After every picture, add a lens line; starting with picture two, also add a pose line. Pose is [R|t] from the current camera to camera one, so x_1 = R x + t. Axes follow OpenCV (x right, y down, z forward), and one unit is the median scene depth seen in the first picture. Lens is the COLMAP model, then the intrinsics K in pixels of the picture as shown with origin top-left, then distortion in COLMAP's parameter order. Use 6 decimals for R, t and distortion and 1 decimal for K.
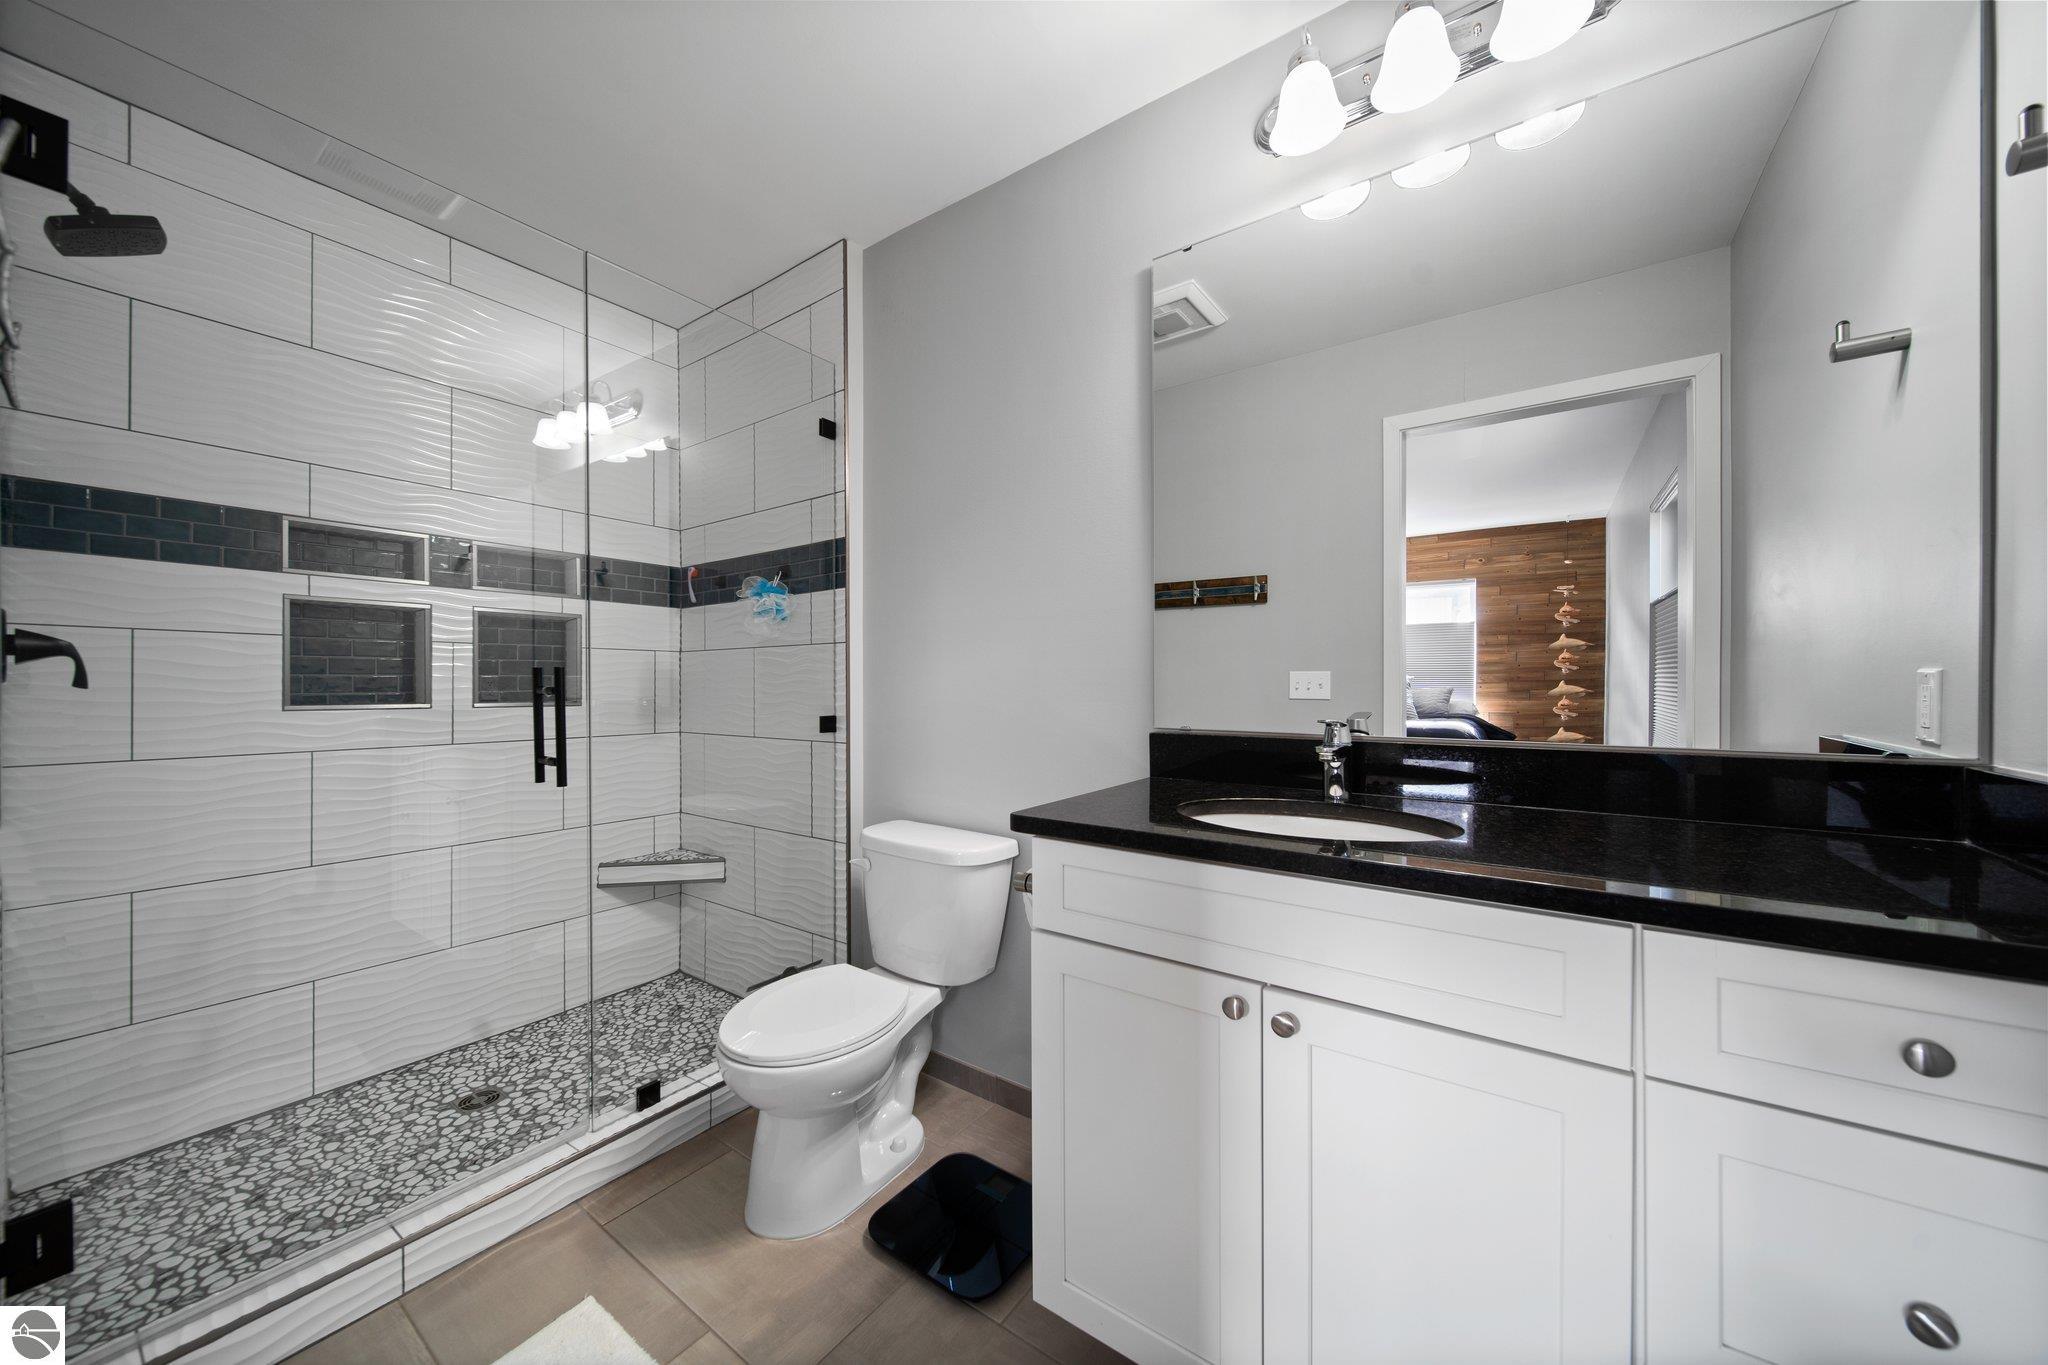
lens RADIAL K [[714.3, 0, 1012.3], [0, 714.3, 666.3], [0, 0, 1]] dist [0.002437, -0.004097]
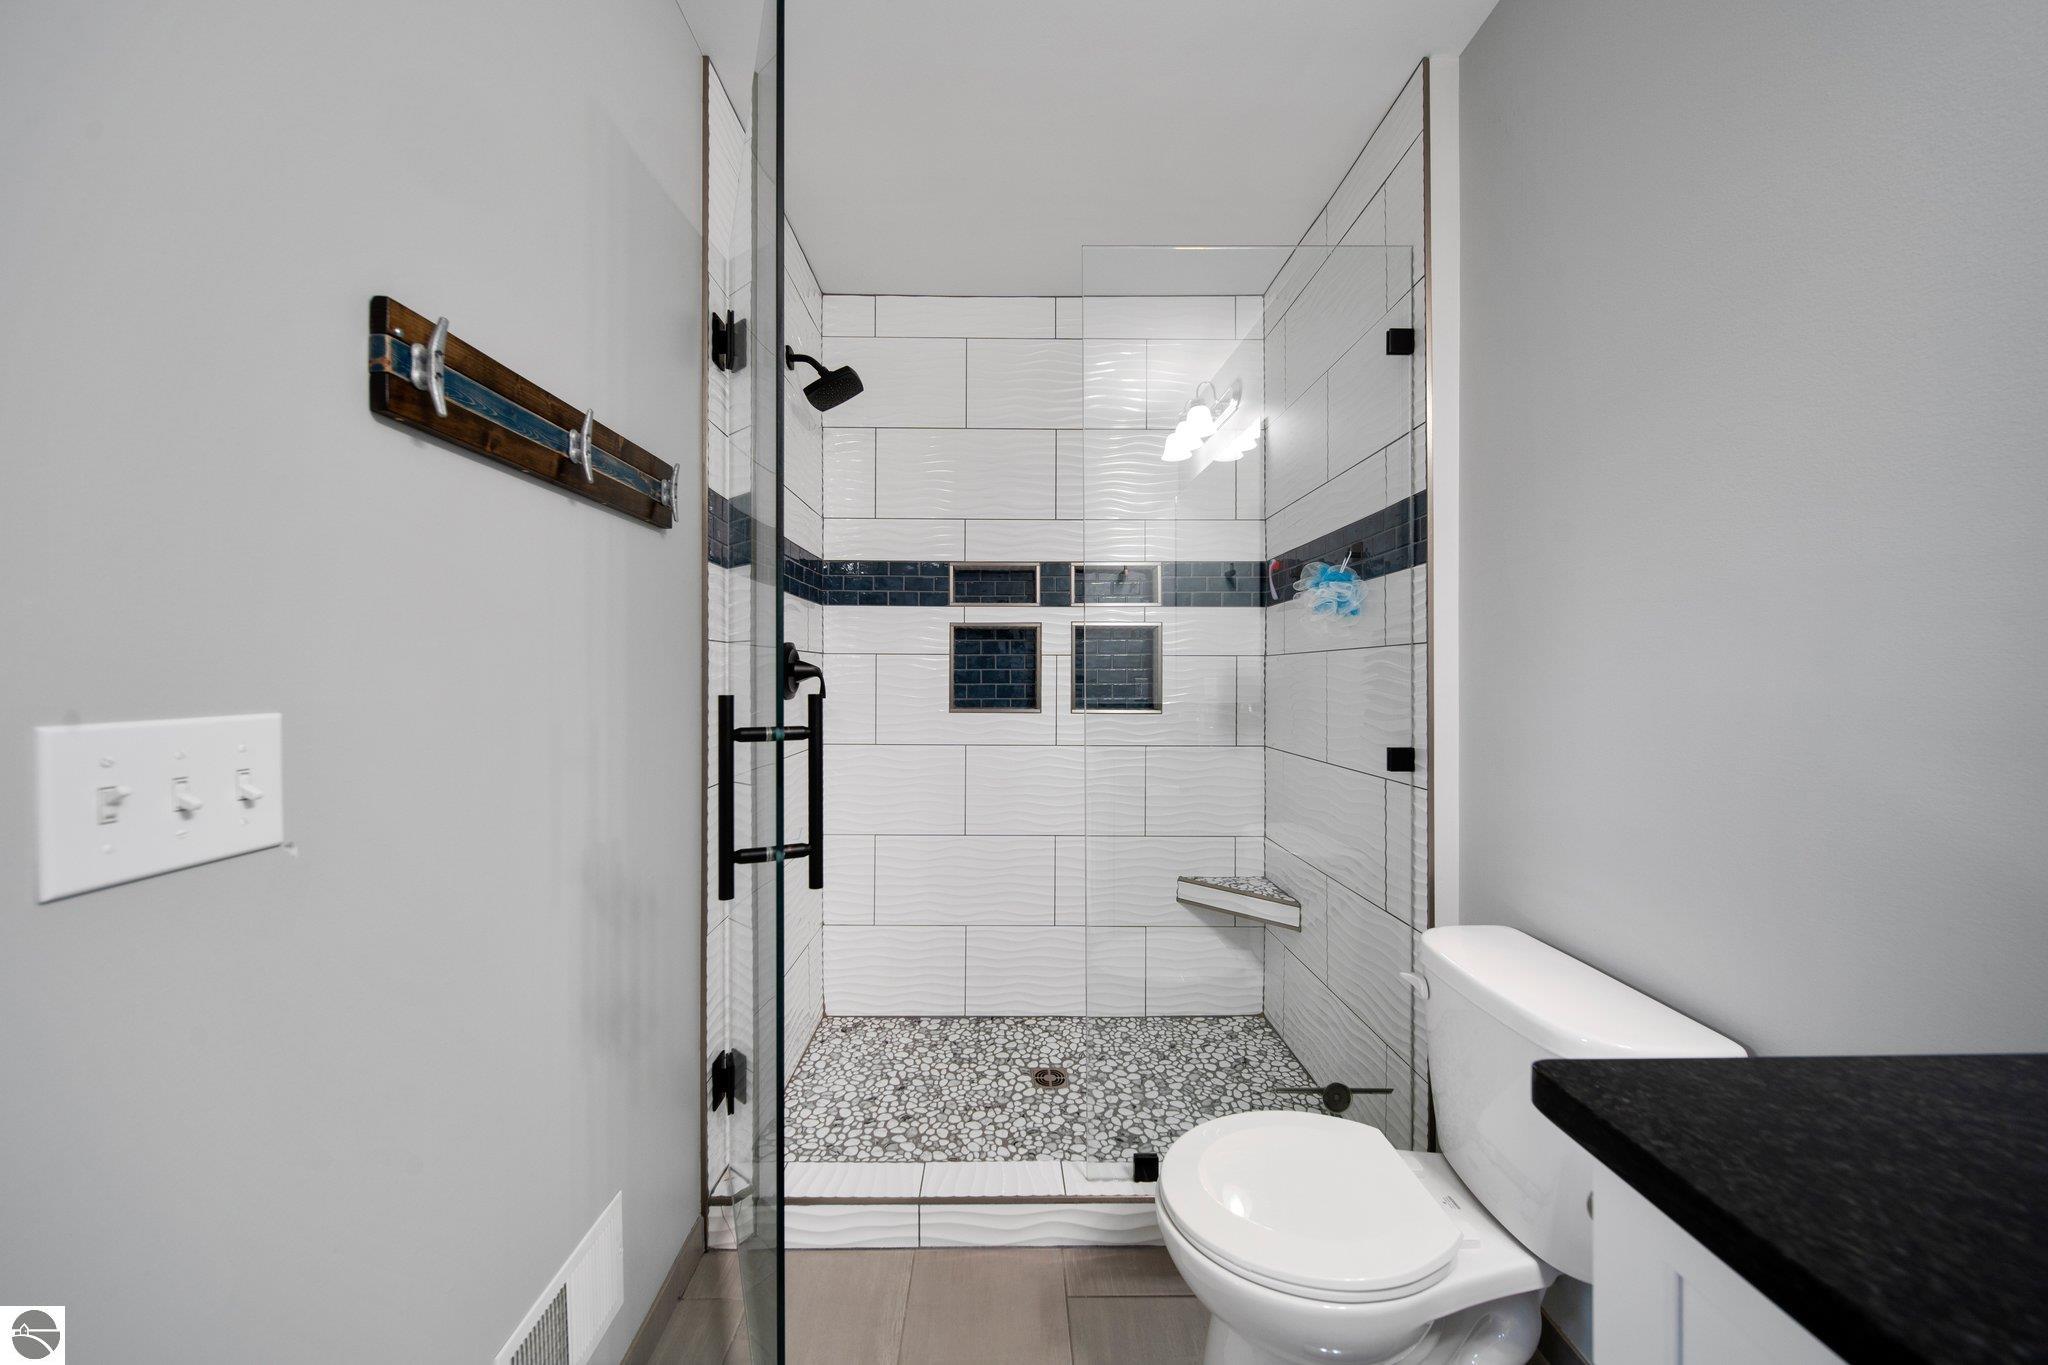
lens RADIAL K [[714.3, 0, 1012.3], [0, 714.3, 666.3], [0, 0, 1]] dist [0.002437, -0.004097]
pose [[0.587500, -0.007617, -0.809188, 0.089292], [0.018040, 0.999830, 0.003686, -0.020702], [0.809023, -0.016764, 0.587538, 0.277024]]
